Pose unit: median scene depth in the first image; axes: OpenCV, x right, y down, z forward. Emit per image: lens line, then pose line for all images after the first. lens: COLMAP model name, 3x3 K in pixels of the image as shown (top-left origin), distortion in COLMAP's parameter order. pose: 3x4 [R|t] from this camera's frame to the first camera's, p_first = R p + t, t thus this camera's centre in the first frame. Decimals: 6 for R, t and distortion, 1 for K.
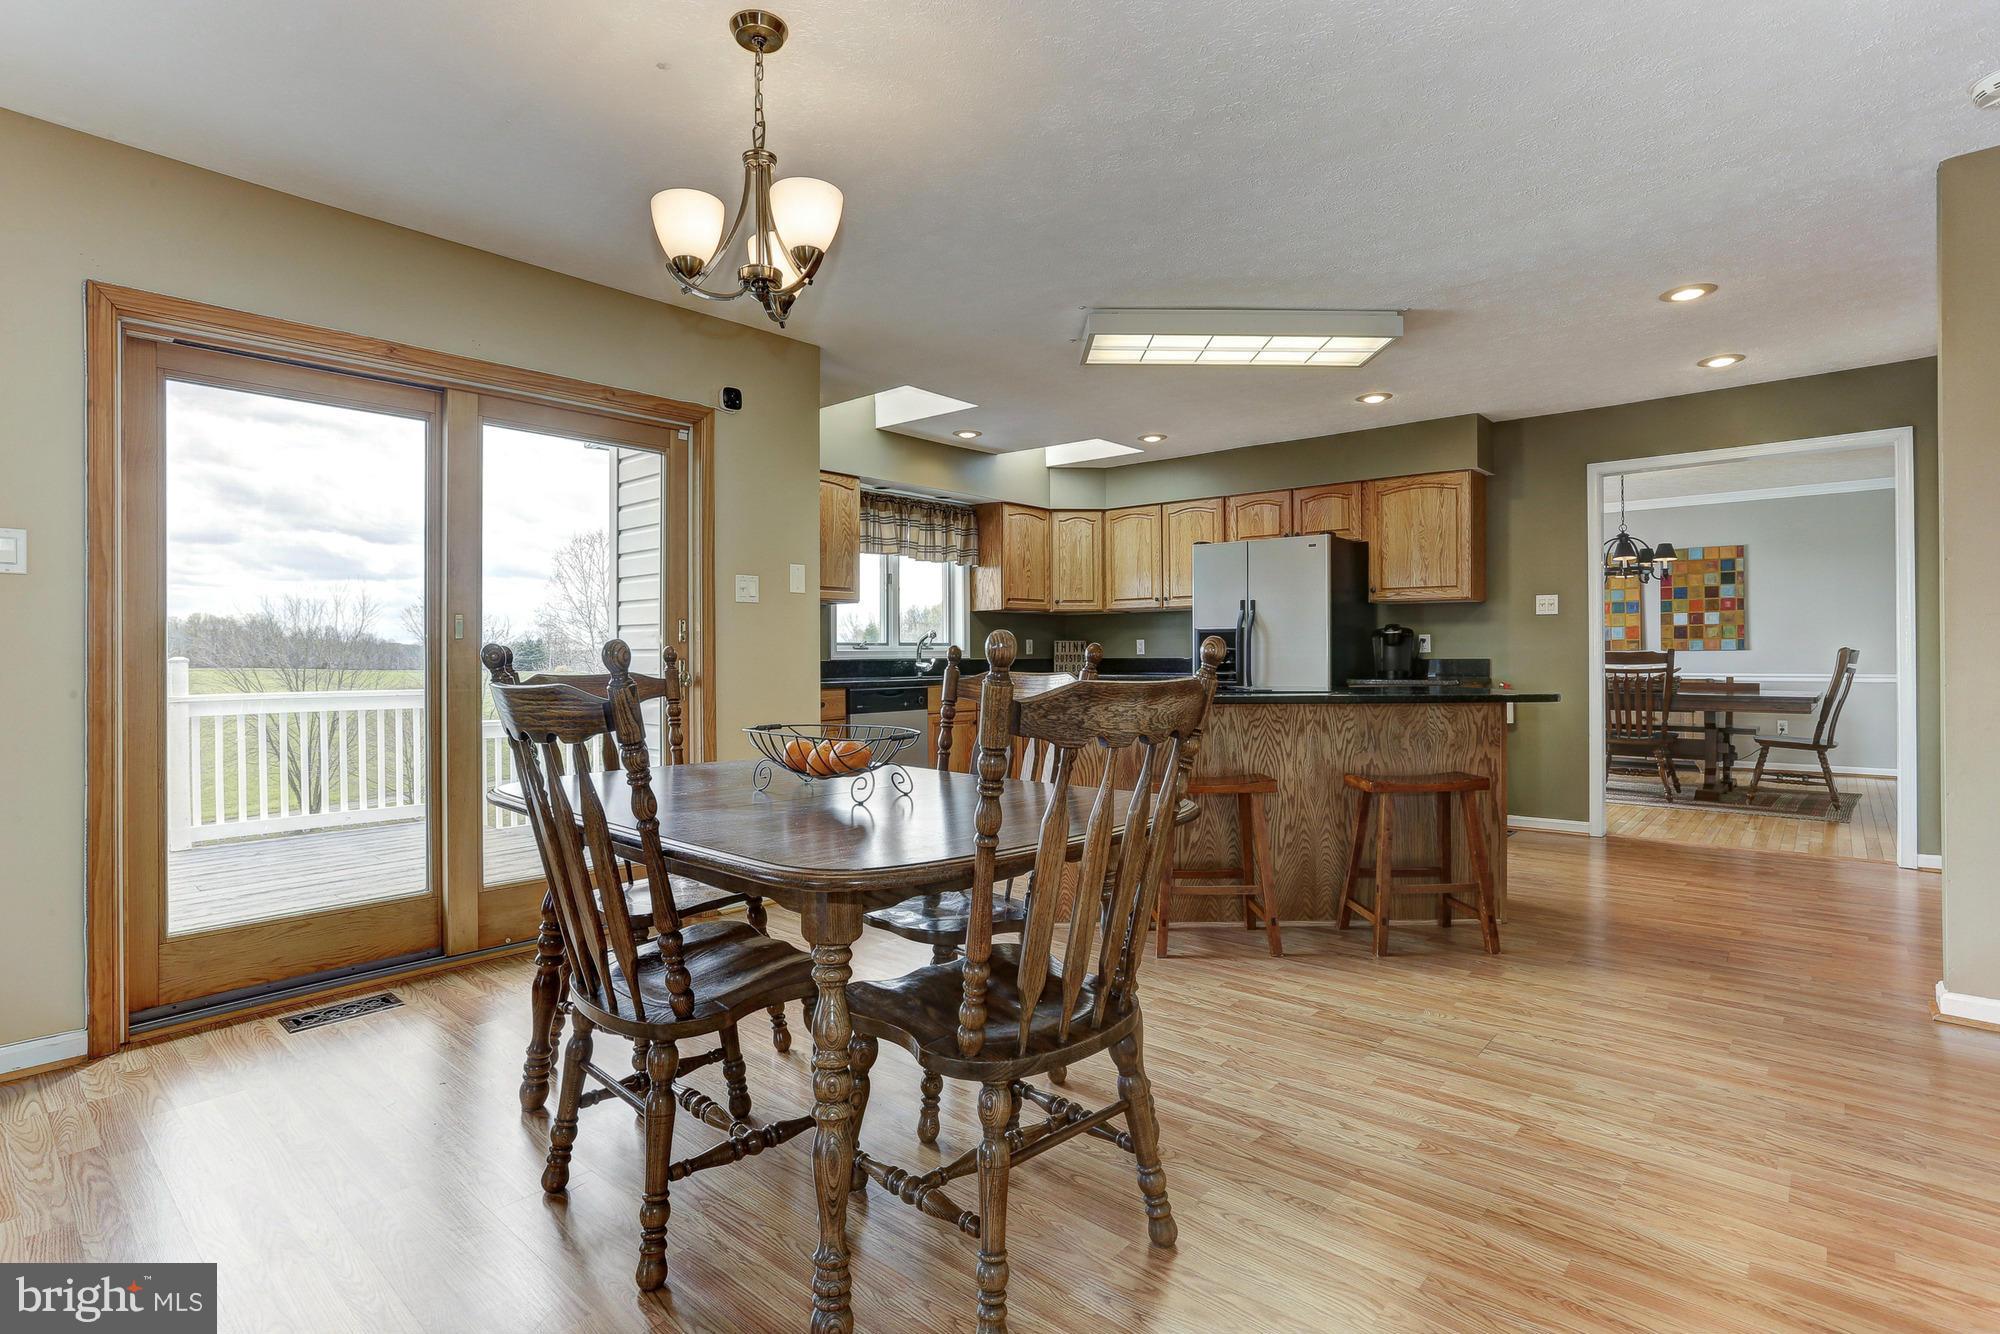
lens RADIAL K [[971.1, 0, 992.3], [0, 971.1, 652.8], [0, 0, 1]] dist [-0.050783, 0.030874]
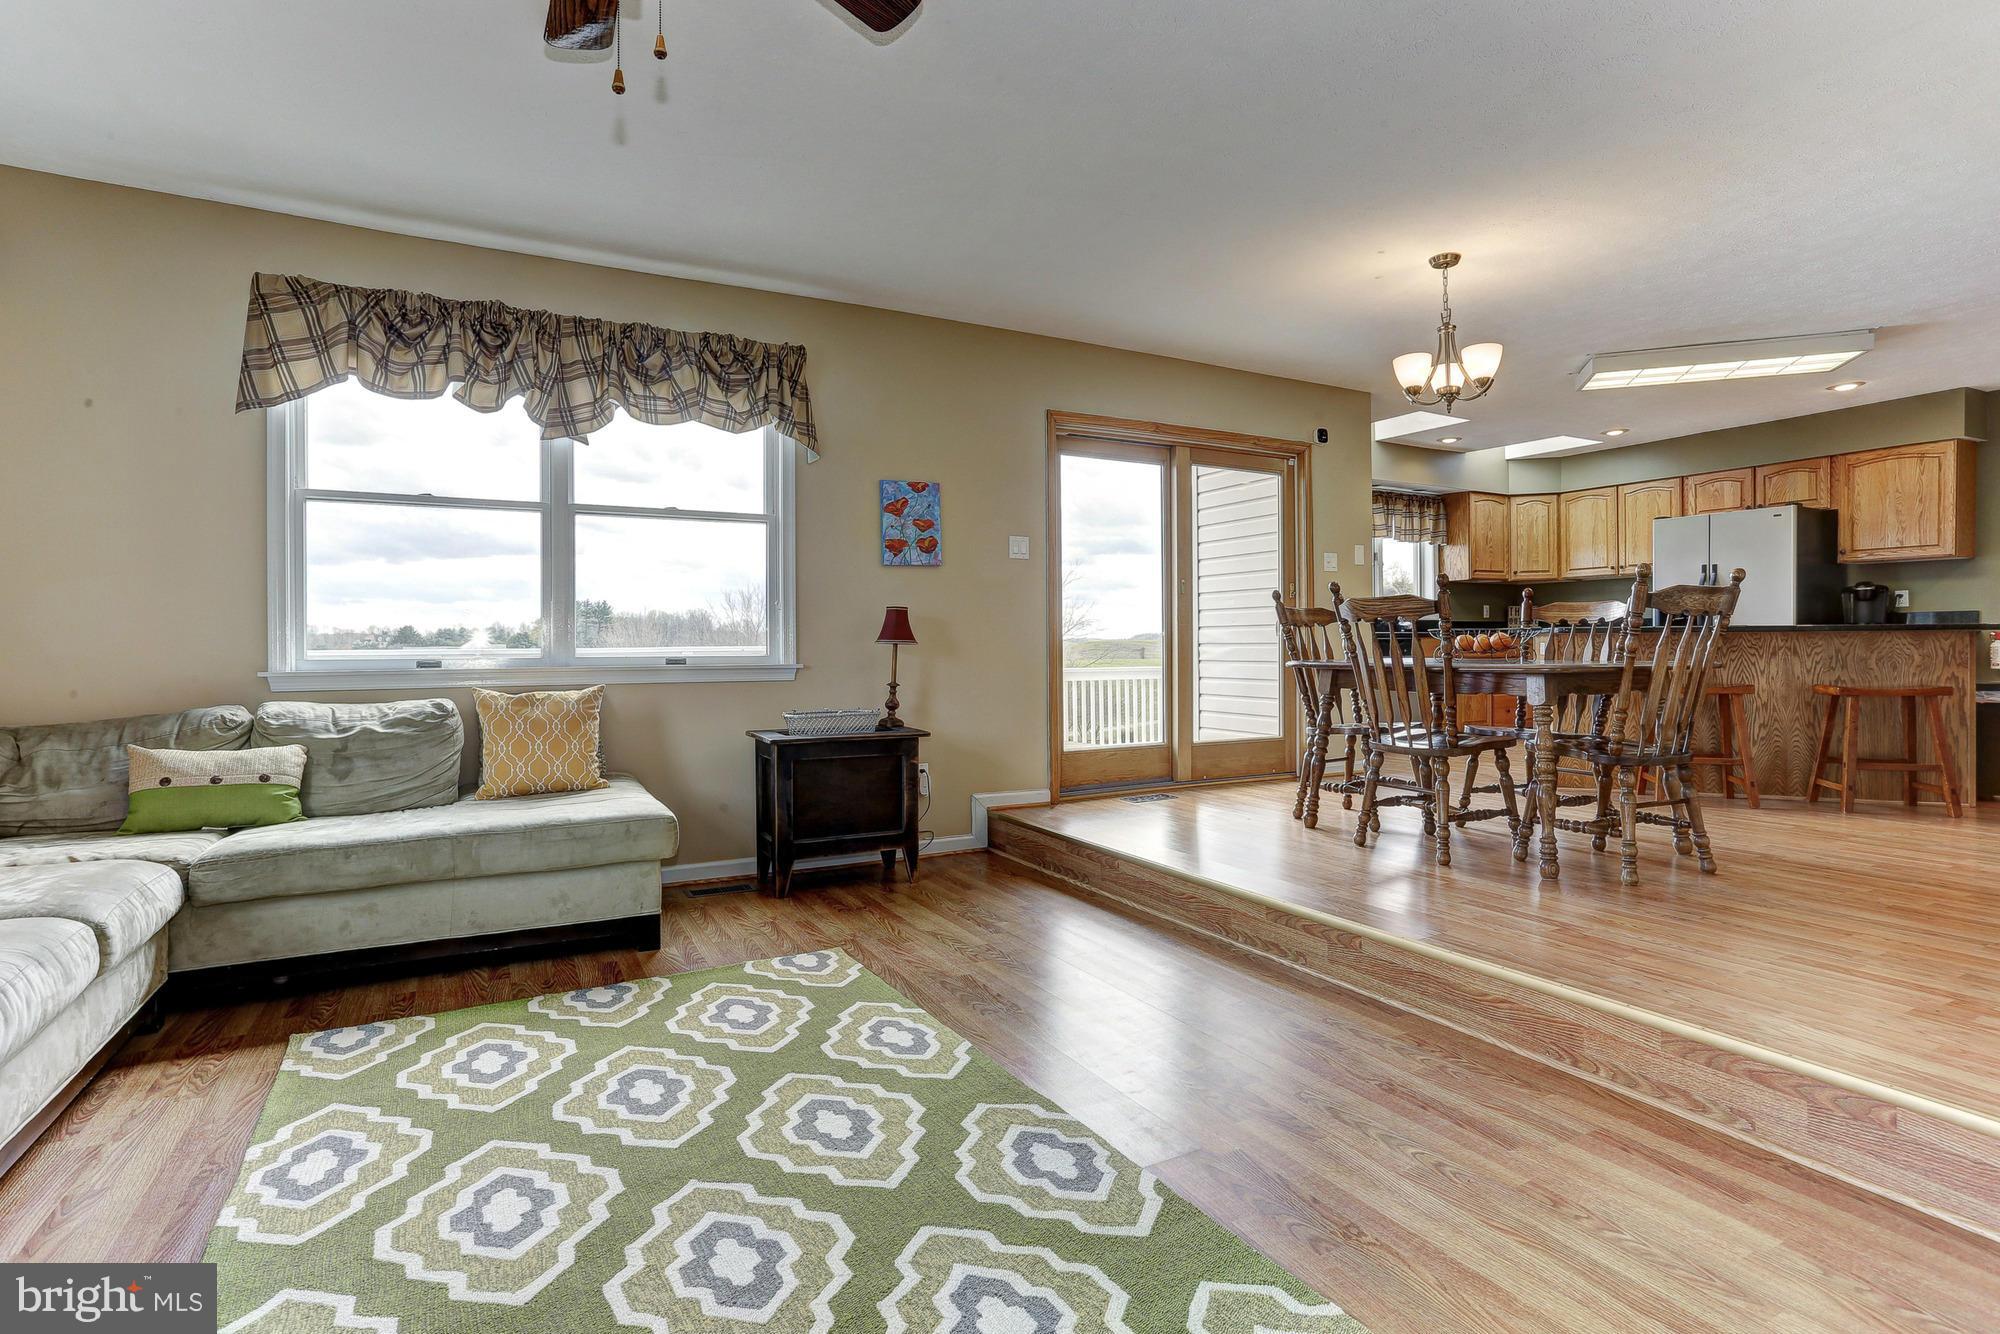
lens RADIAL K [[971.1, 0, 992.3], [0, 971.1, 652.8], [0, 0, 1]] dist [-0.050783, 0.030874]
pose [[0.937406, 0.000792, -0.348238, -0.160496], [0.002932, 0.999944, 0.010167, 0.041152], [0.348227, -0.010552, 0.937351, -0.417260]]
